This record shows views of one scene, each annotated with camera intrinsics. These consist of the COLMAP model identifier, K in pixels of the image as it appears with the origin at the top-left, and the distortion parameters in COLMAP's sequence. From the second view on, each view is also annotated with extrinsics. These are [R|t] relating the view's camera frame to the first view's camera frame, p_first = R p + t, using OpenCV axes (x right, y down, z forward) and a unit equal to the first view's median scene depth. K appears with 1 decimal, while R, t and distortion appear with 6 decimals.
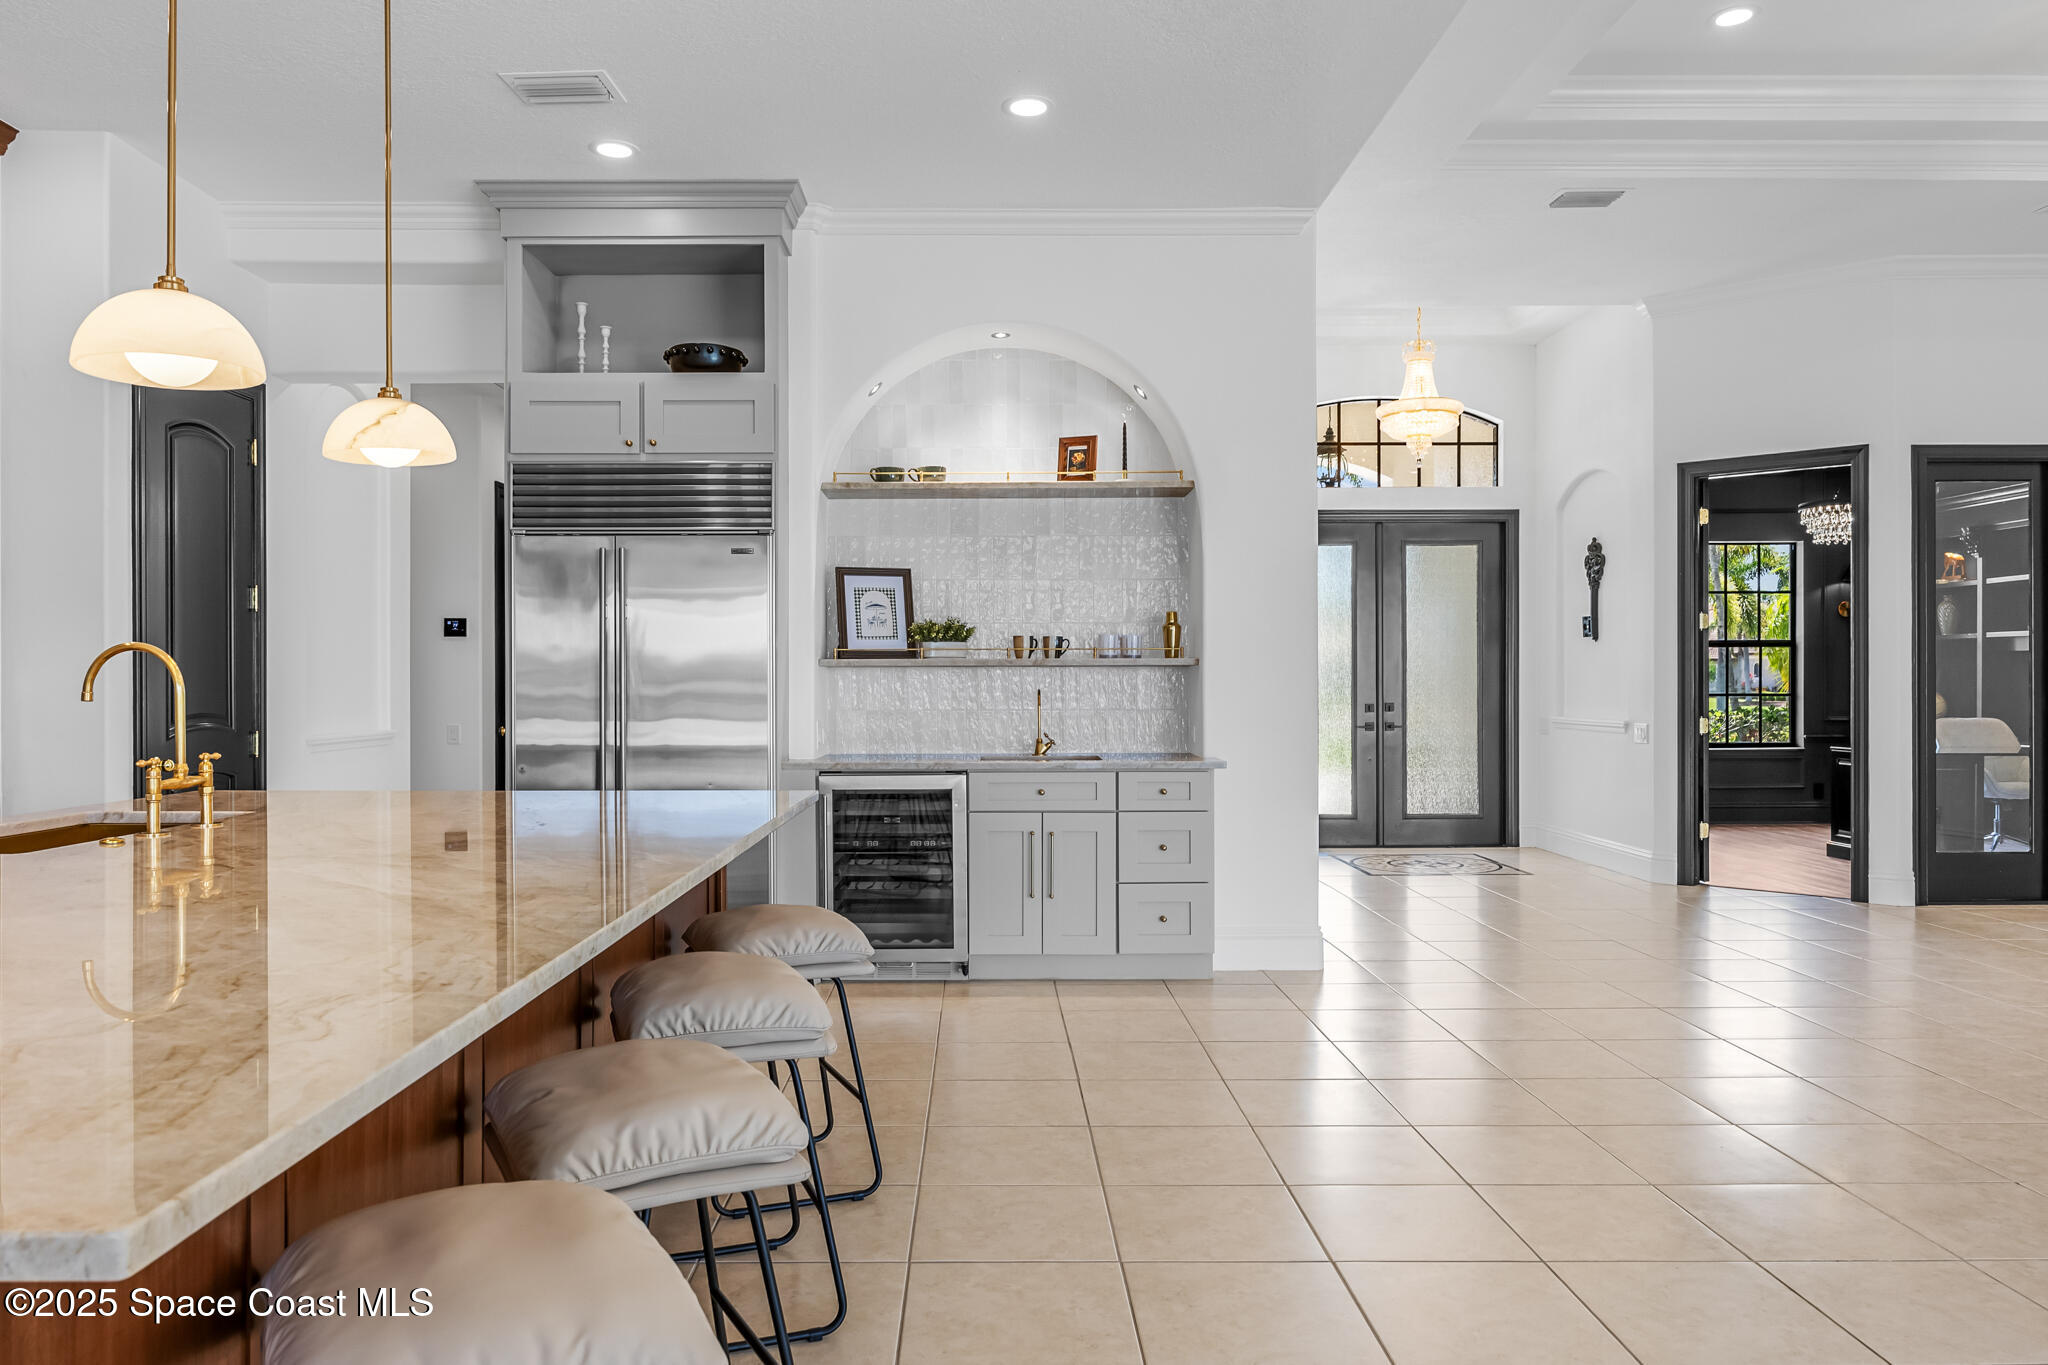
lens RADIAL K [[1375.6, 0, 988.5], [0, 1375.6, 689.4], [0, 0, 1]] dist [0.001565, -0.002284]
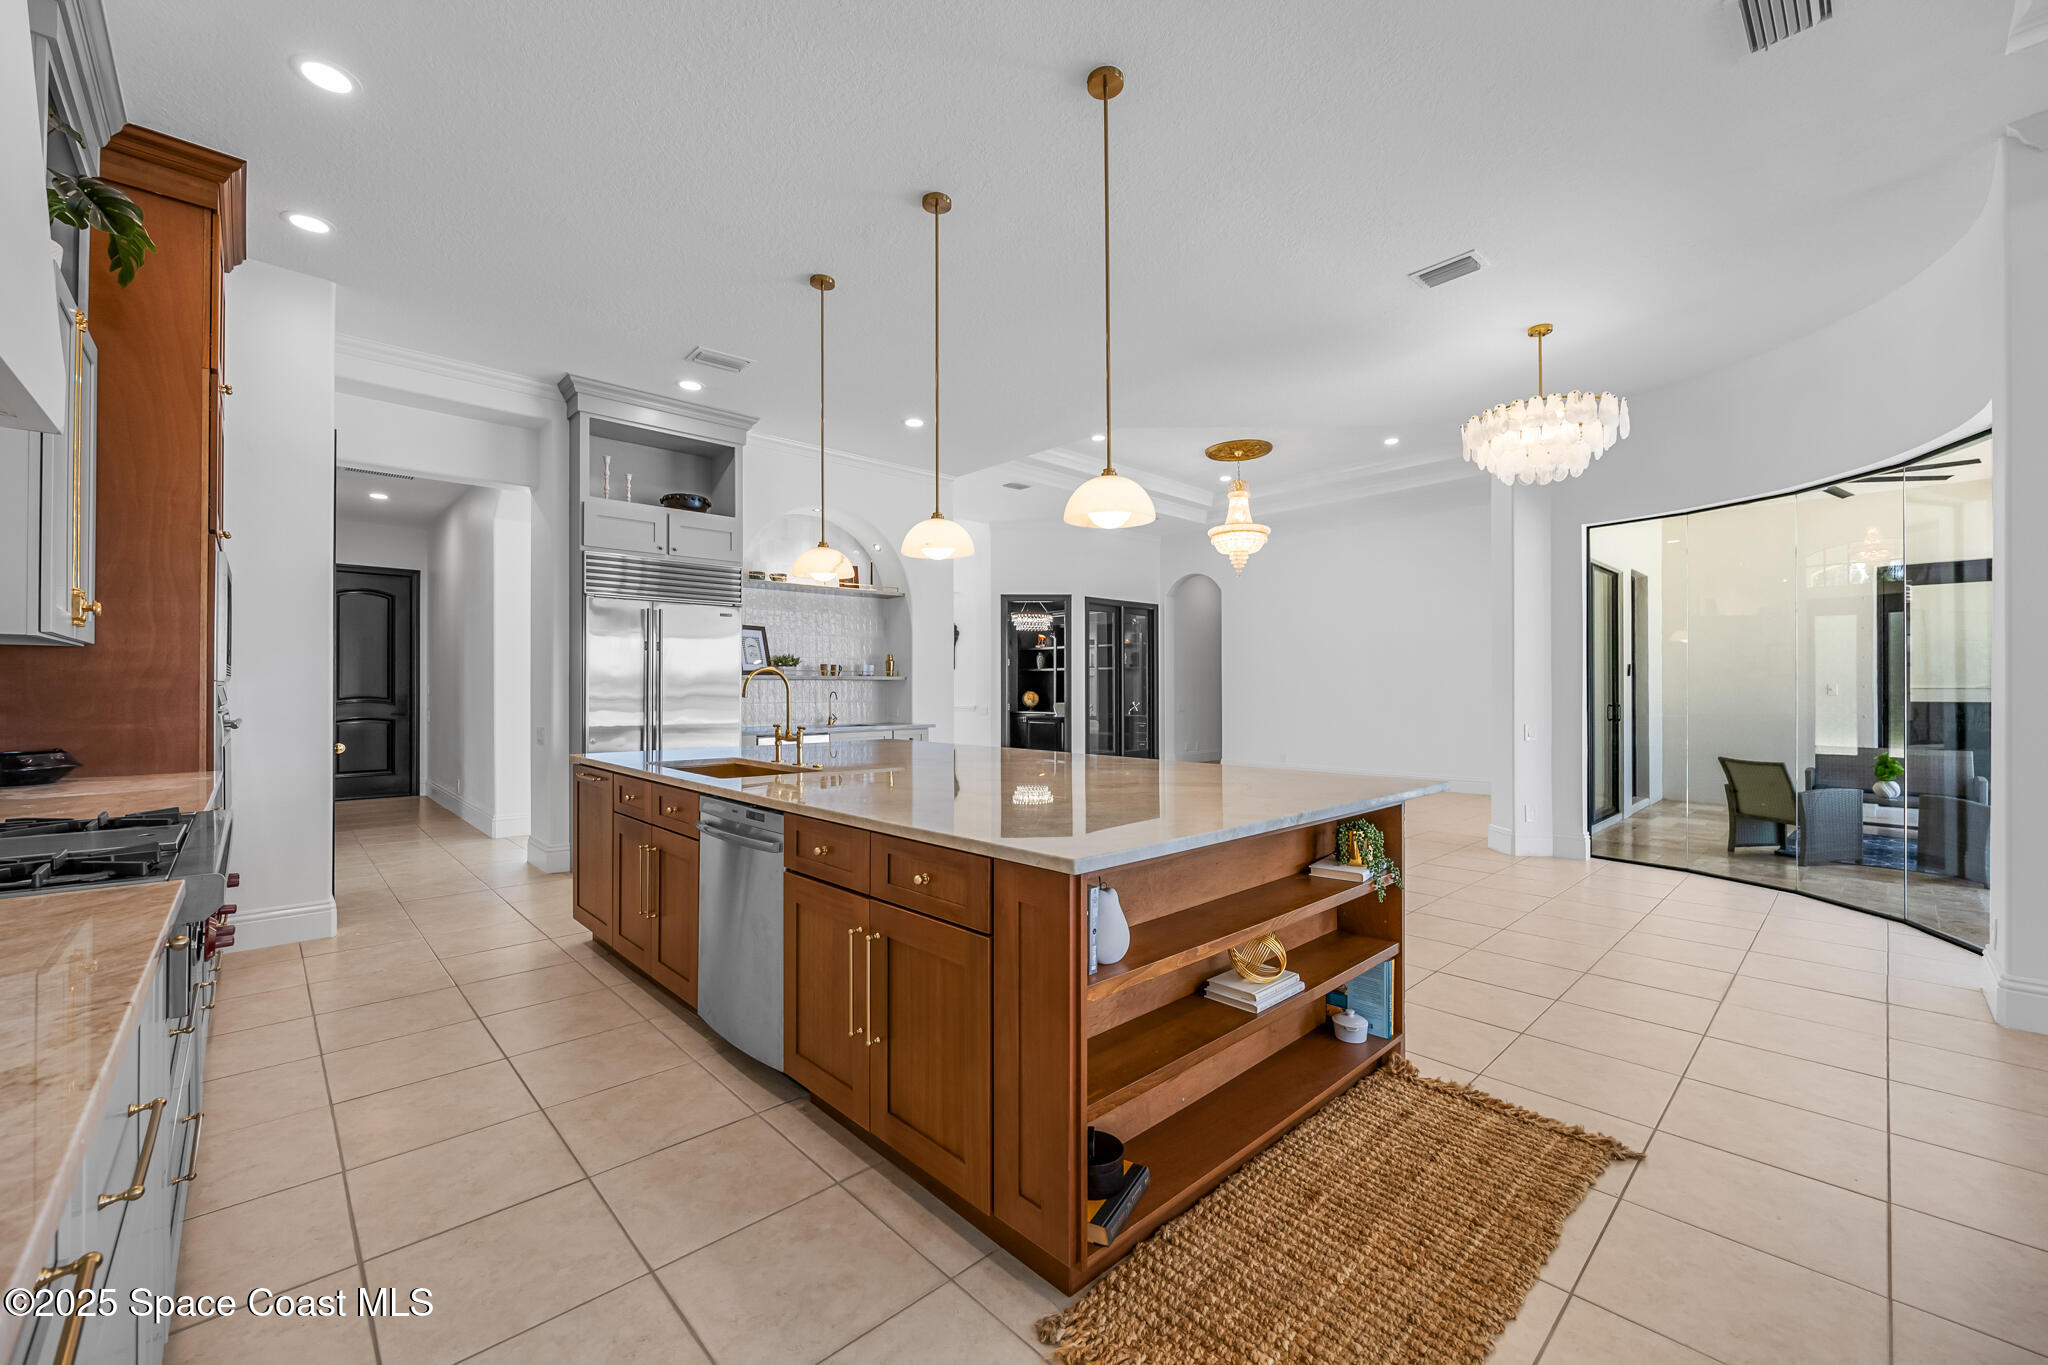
lens RADIAL K [[810.9, 0, 1024.0], [0, 810.9, 682.5], [0, 0, 1]] dist [-0.000999, -0.000061]
pose [[0.727970, 0.005616, 0.685586, -0.570623], [0.000989, 0.999957, -0.009241, -0.001999], [-0.685609, 0.007405, 0.727933, -0.036562]]
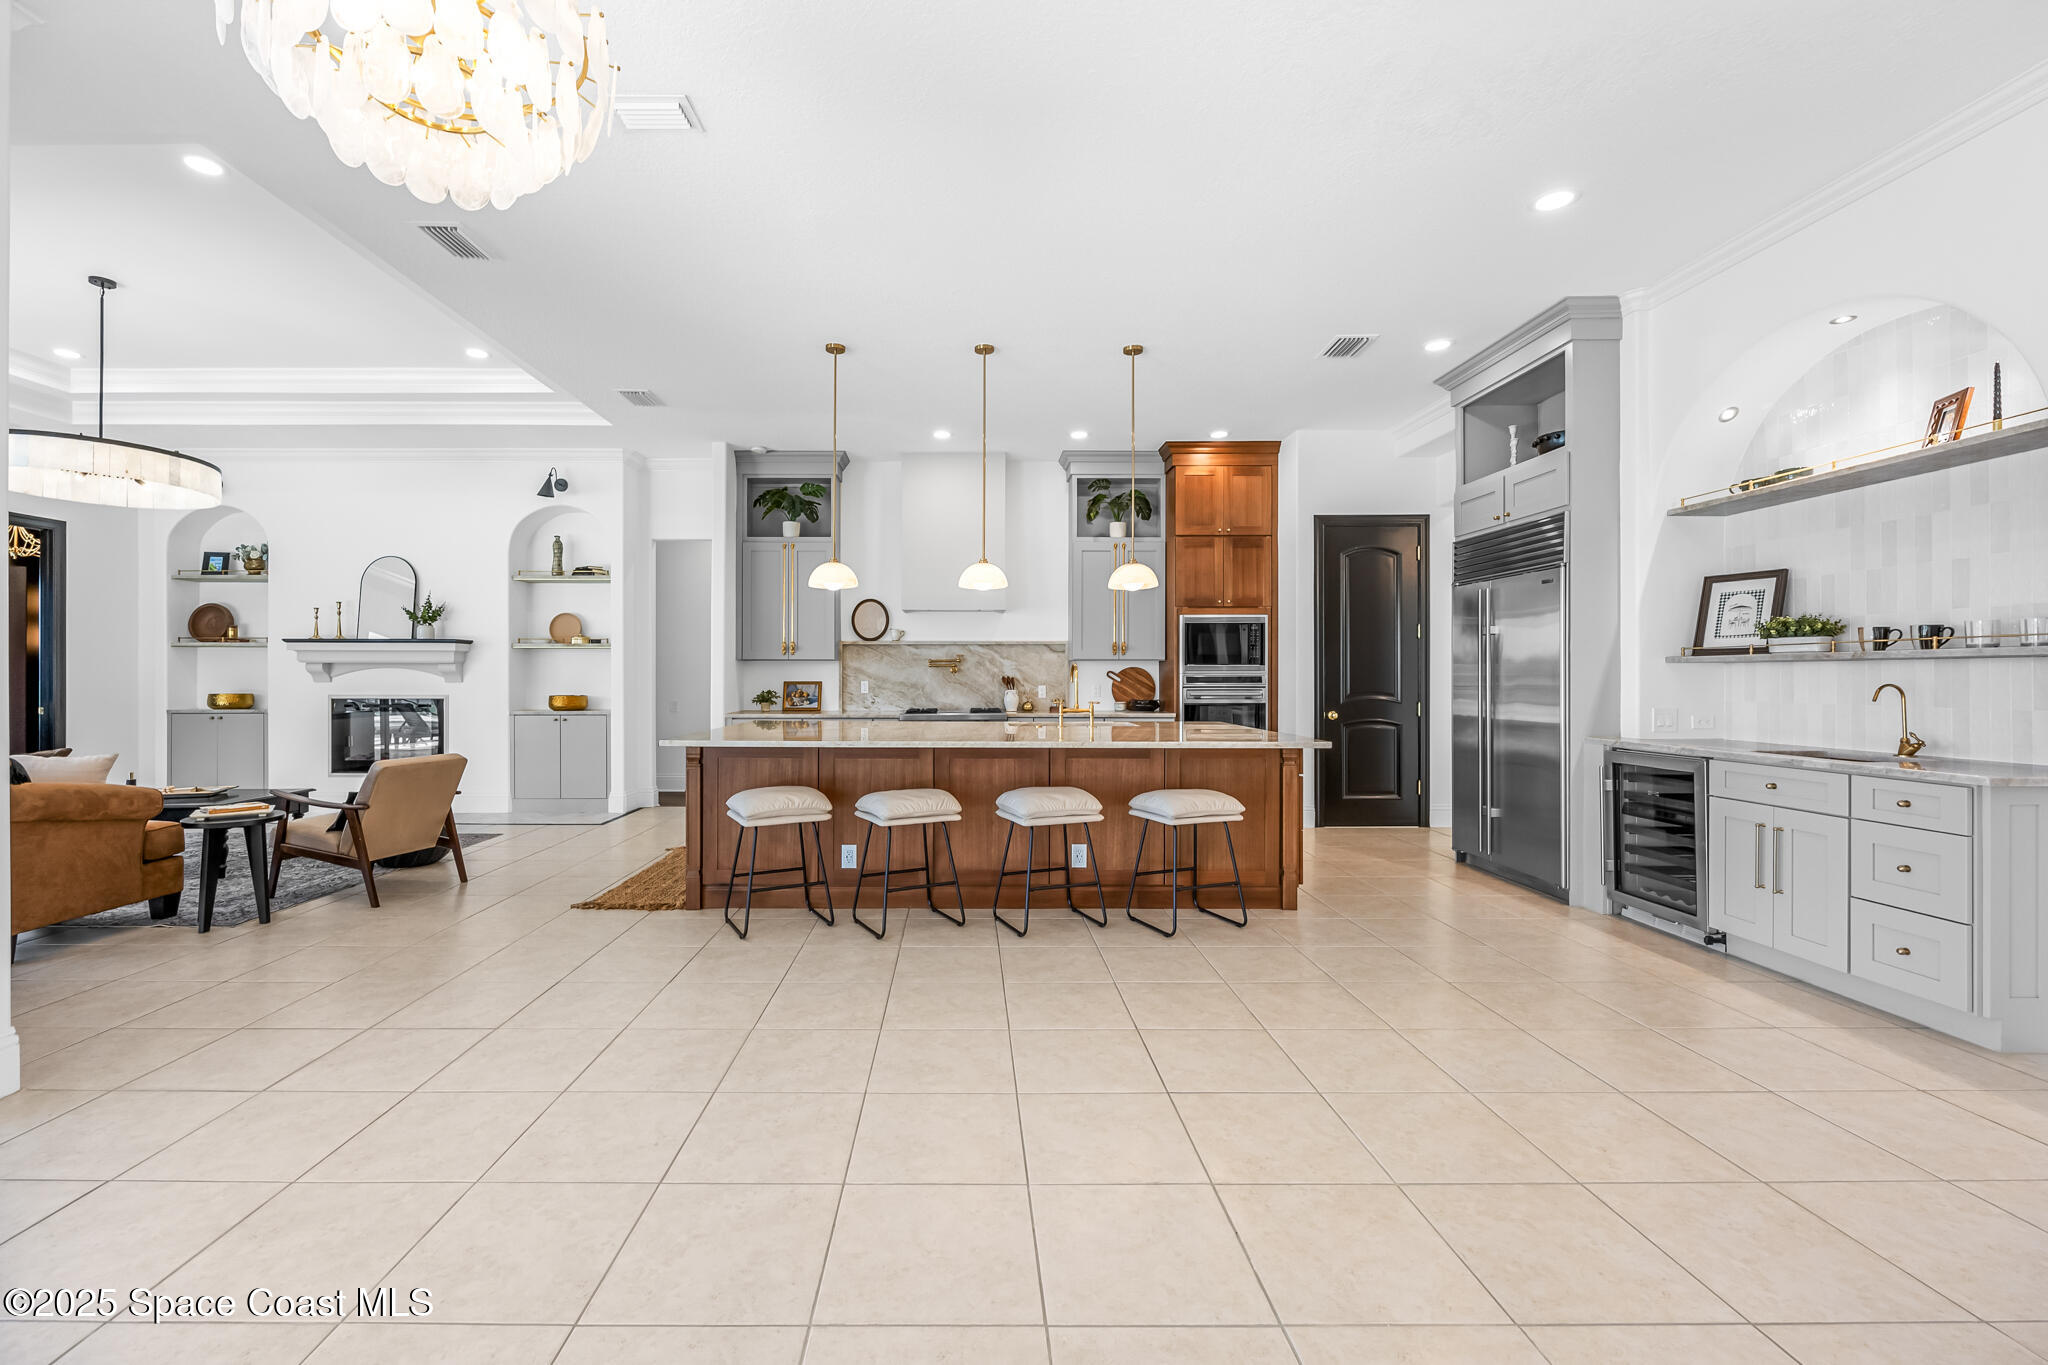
lens RADIAL K [[845.5, 0, 971.4], [0, 845.5, 679.8], [0, 0, 1]] dist [-0.002388, -0.000436]
pose [[0.002403, 0.004726, -0.999986, 0.609237], [-0.005217, 0.999975, 0.004714, -0.002465], [0.999984, 0.005206, 0.002428, 0.387766]]
